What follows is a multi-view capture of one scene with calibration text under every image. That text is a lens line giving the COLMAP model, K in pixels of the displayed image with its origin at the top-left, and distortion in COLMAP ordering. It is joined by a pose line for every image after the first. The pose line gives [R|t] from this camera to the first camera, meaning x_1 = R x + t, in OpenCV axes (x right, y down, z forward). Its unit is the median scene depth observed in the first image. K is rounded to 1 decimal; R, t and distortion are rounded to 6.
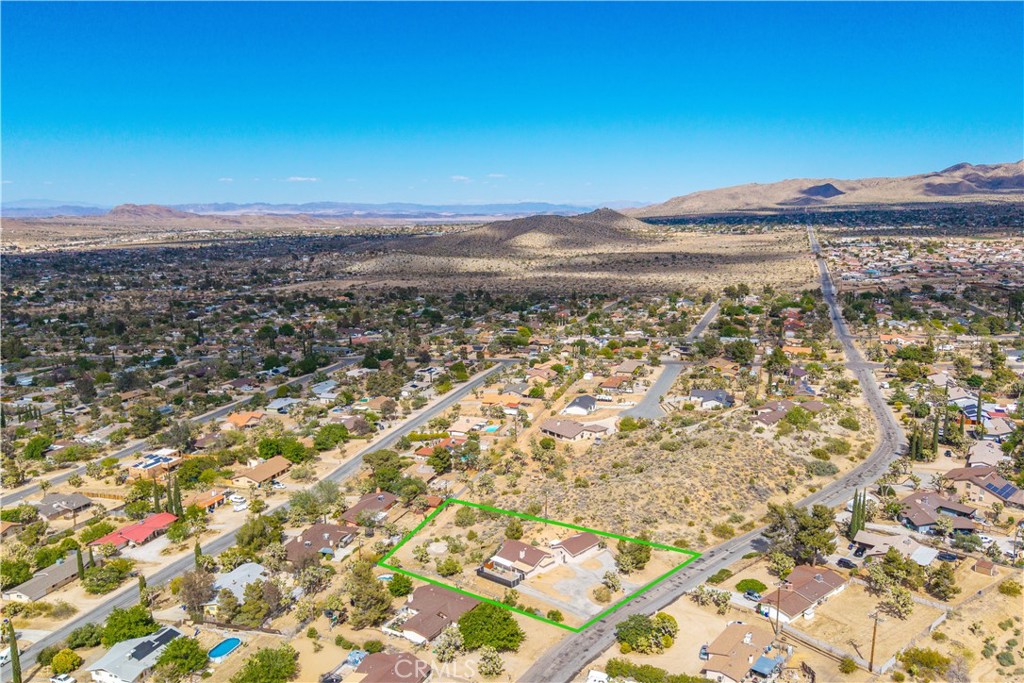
lens RADIAL K [[803.9, 0, 523.7], [0, 803.9, 344.7], [0, 0, 1]] dist [0.014969, -0.003288]
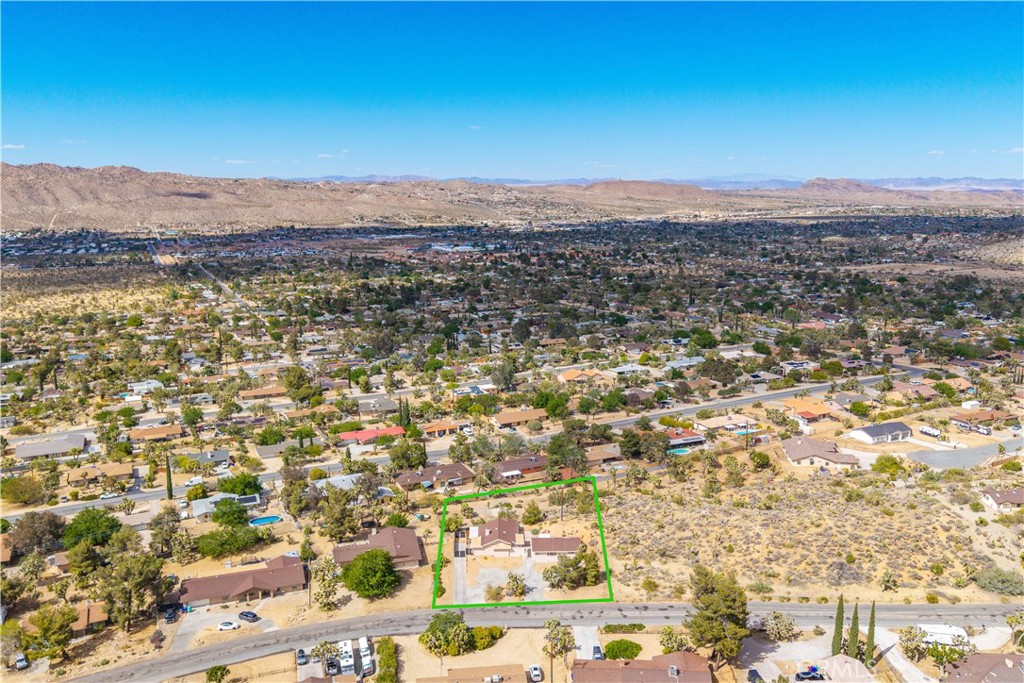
lens RADIAL K [[803.9, 0, 523.7], [0, 803.9, 344.7], [0, 0, 1]] dist [0.014969, -0.003288]
pose [[0.692913, 0.151337, -0.704960, 0.697359], [-0.129479, 0.987948, 0.084821, -0.062048], [0.709301, 0.032504, 0.704156, 0.311520]]
